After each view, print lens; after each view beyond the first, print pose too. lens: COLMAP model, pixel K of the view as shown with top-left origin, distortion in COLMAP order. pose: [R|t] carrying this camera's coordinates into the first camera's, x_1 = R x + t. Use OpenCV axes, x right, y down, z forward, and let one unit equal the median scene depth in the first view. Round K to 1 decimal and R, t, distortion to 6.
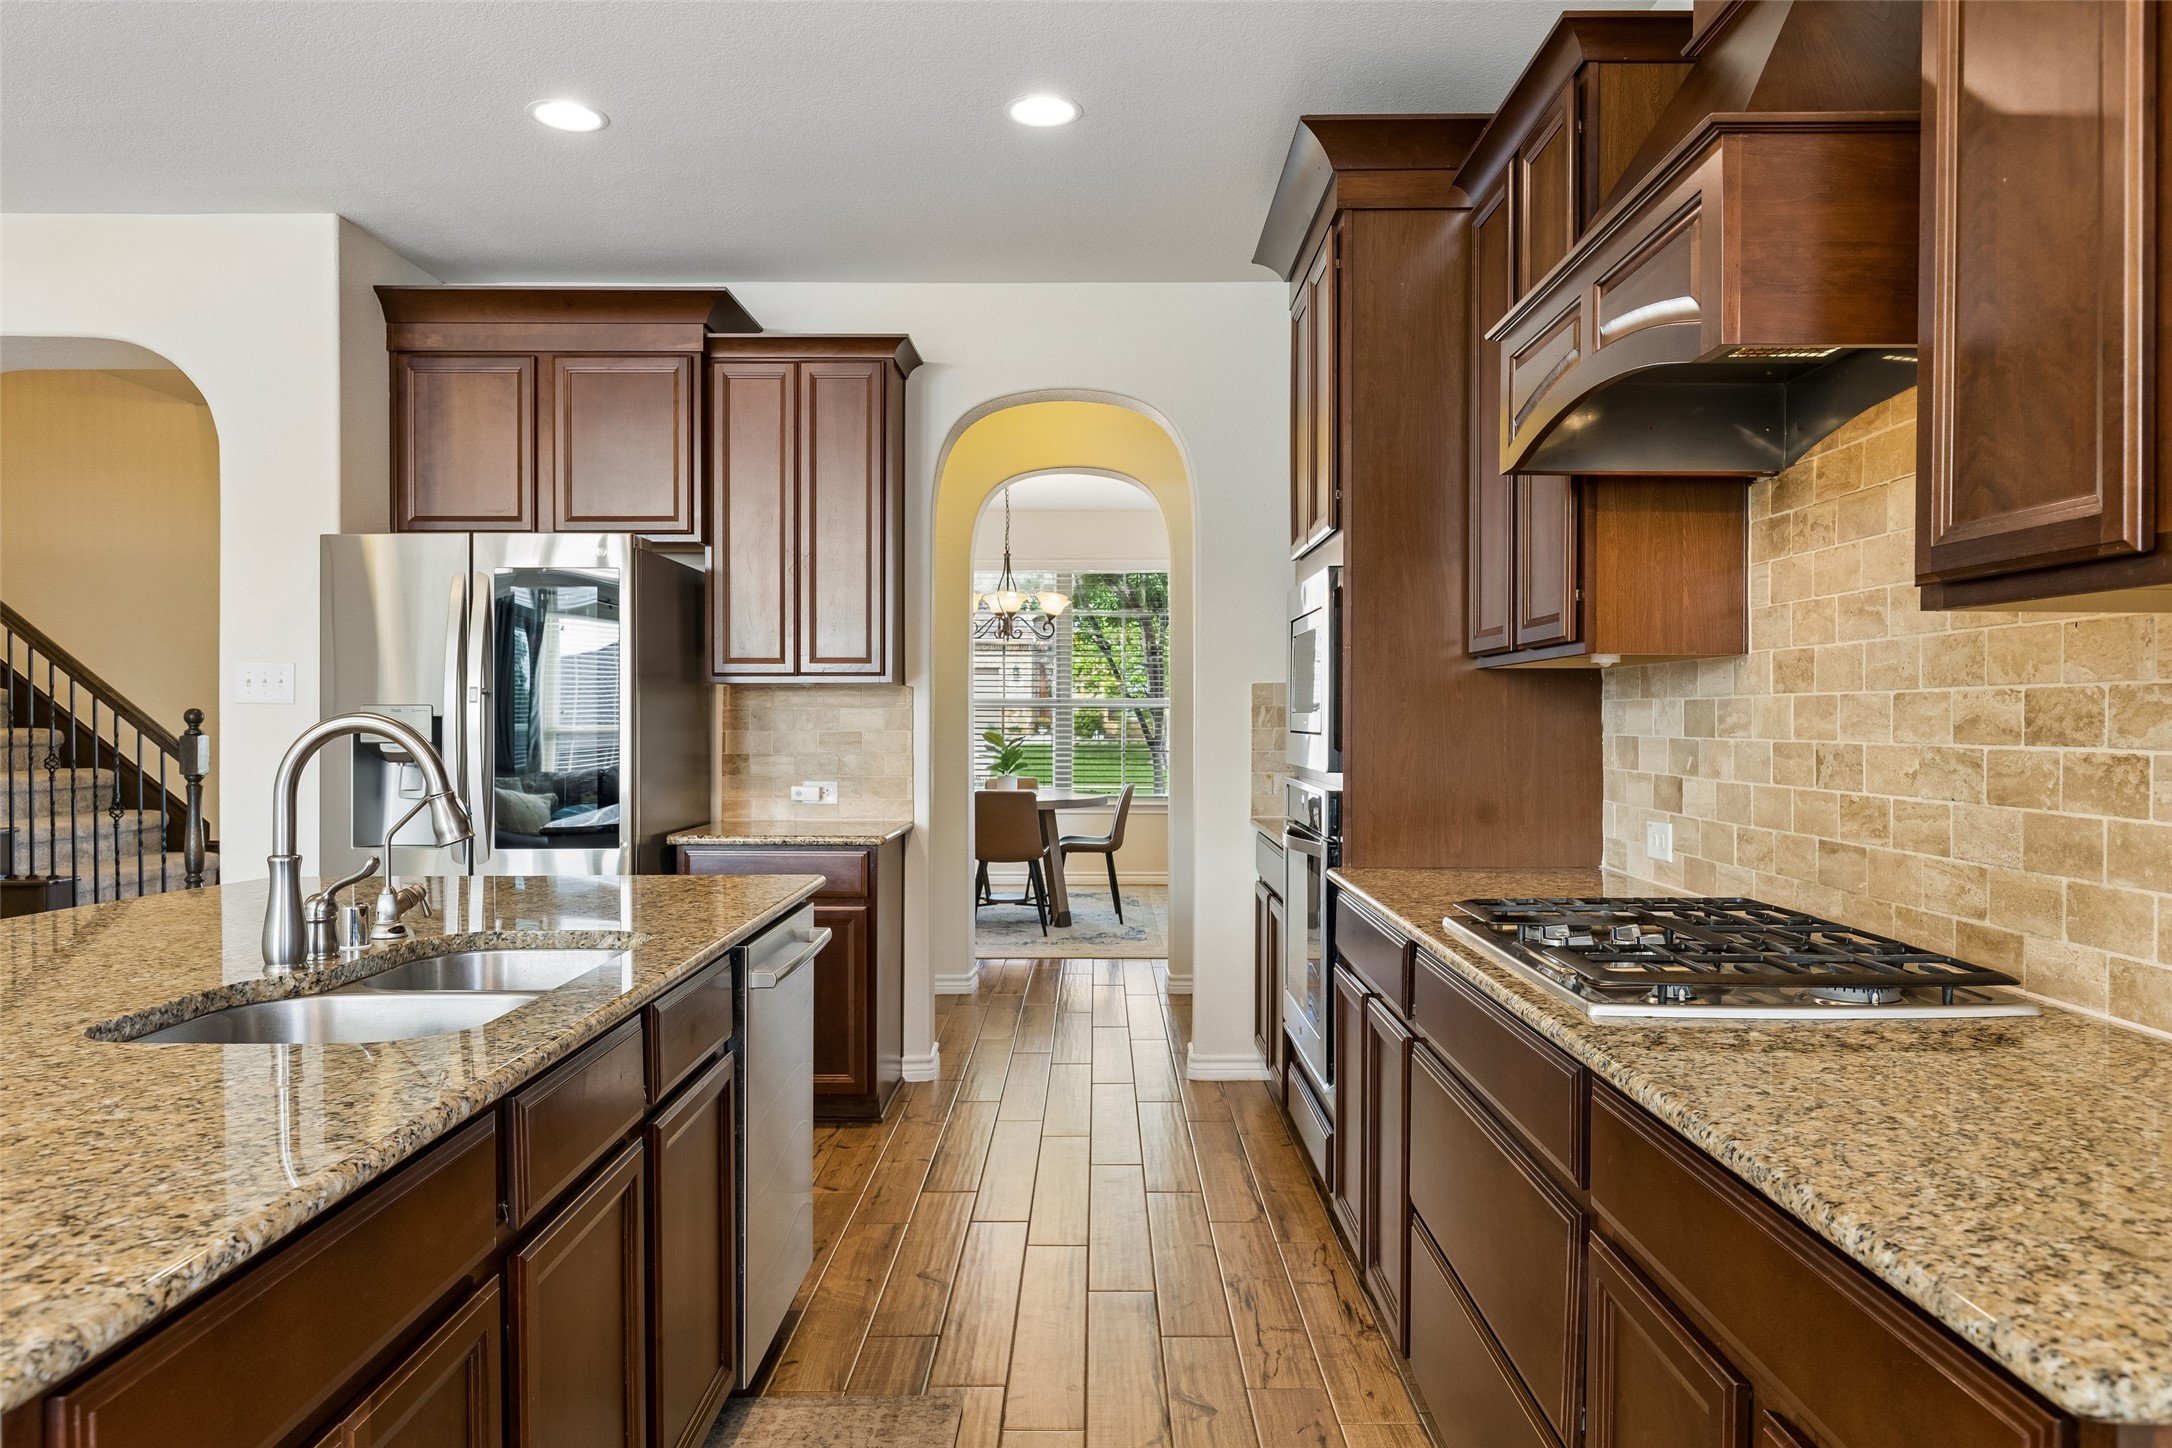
lens RADIAL K [[1485.6, 0, 1086.0], [0, 1485.6, 724.0], [0, 0, 1]] dist [0.001080, -0.000060]
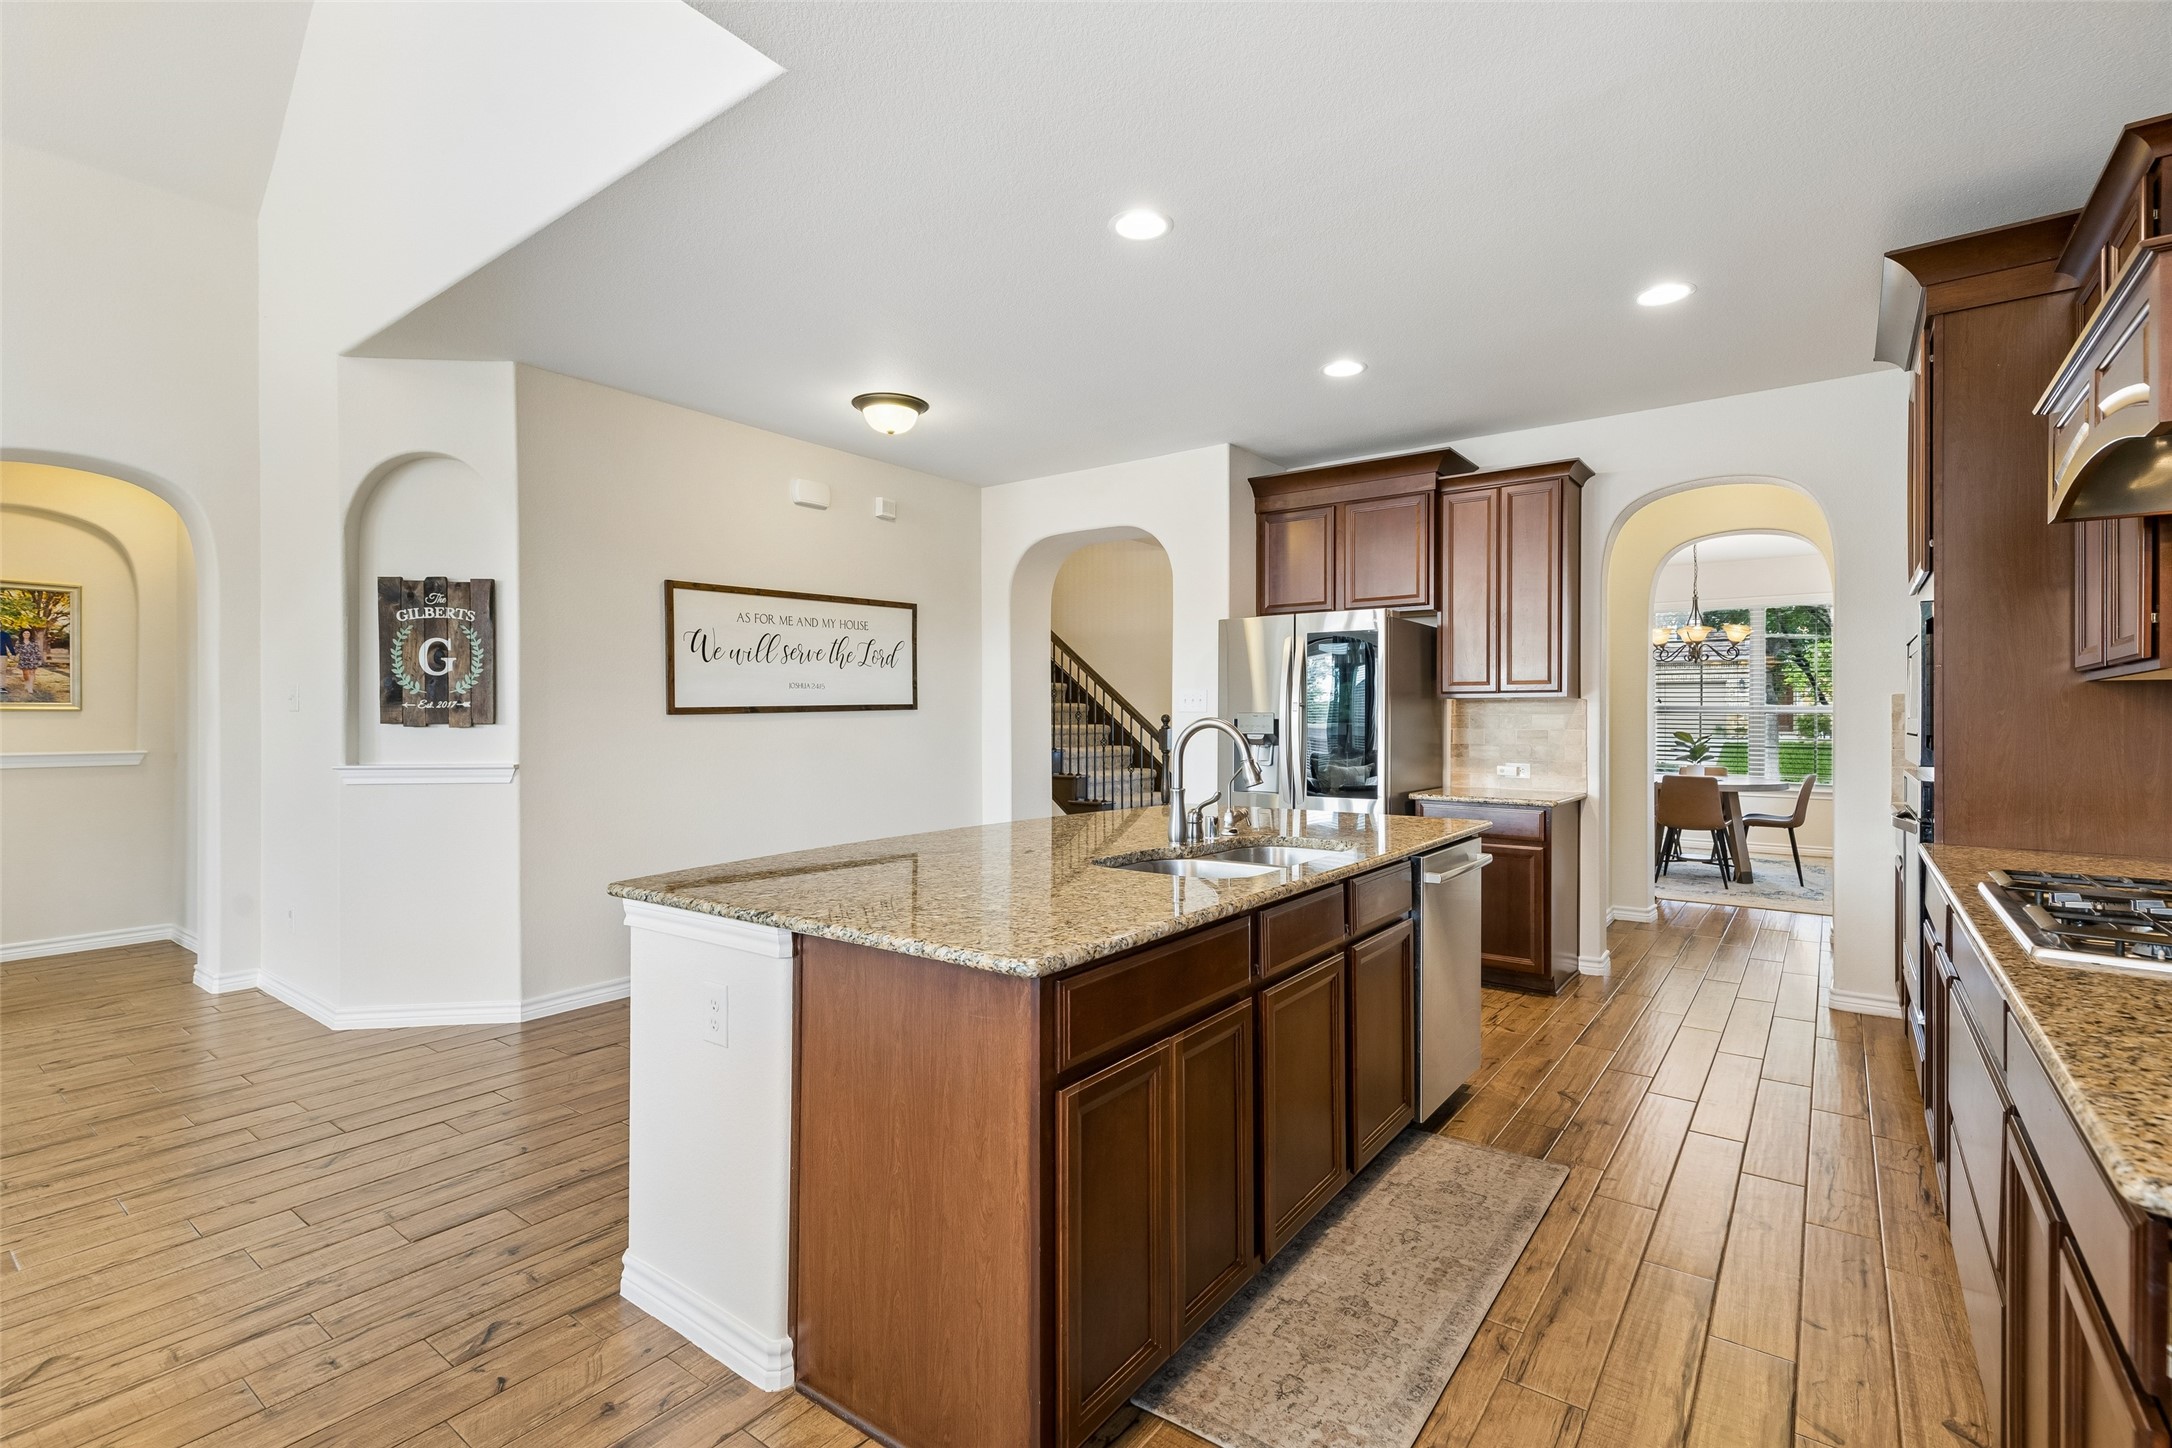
lens RADIAL K [[981.4, 0, 1086.0], [0, 981.4, 724.0], [0, 0, 1]] dist [0.039219, -0.000073]
pose [[0.804615, 0.006058, -0.593766, 0.070560], [-0.005963, 0.999980, 0.002121, -0.000564], [0.593767, 0.001834, 0.804635, -0.068764]]
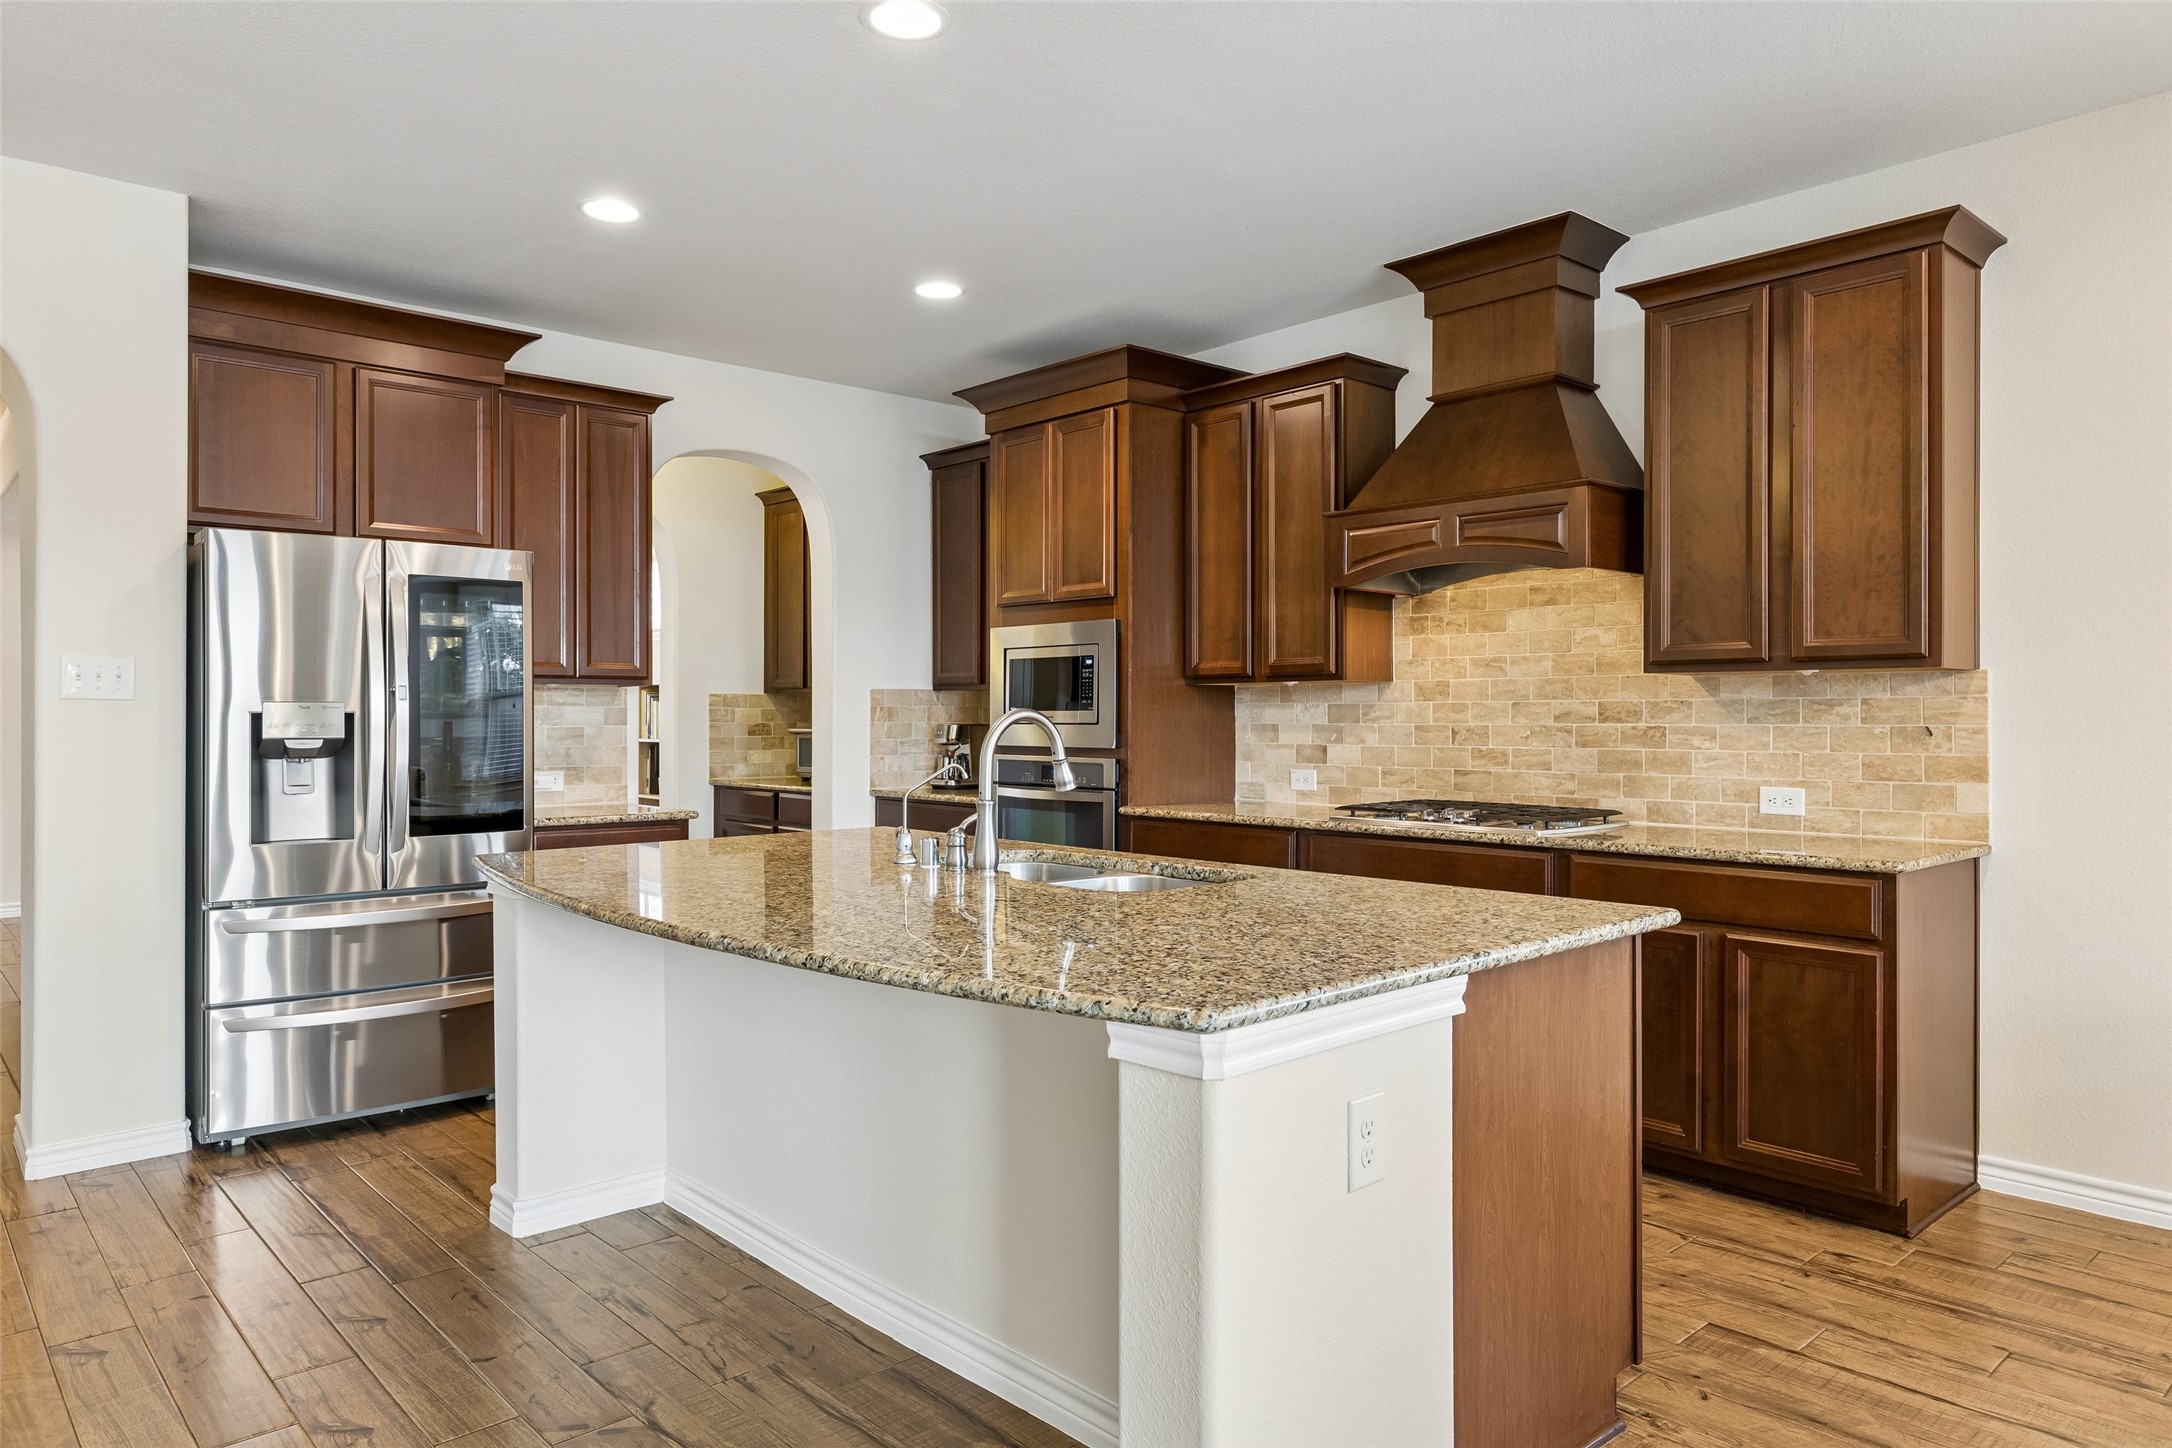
lens RADIAL K [[1396.6, 0, 1086.0], [0, 1396.6, 724.0], [0, 0, 1]] dist [0.002802, 0.000809]
pose [[0.733937, -0.005075, 0.679199, -0.673201], [0.004640, 0.999986, 0.002458, 0.002277], [-0.679202, 0.001348, 0.733950, -0.065883]]
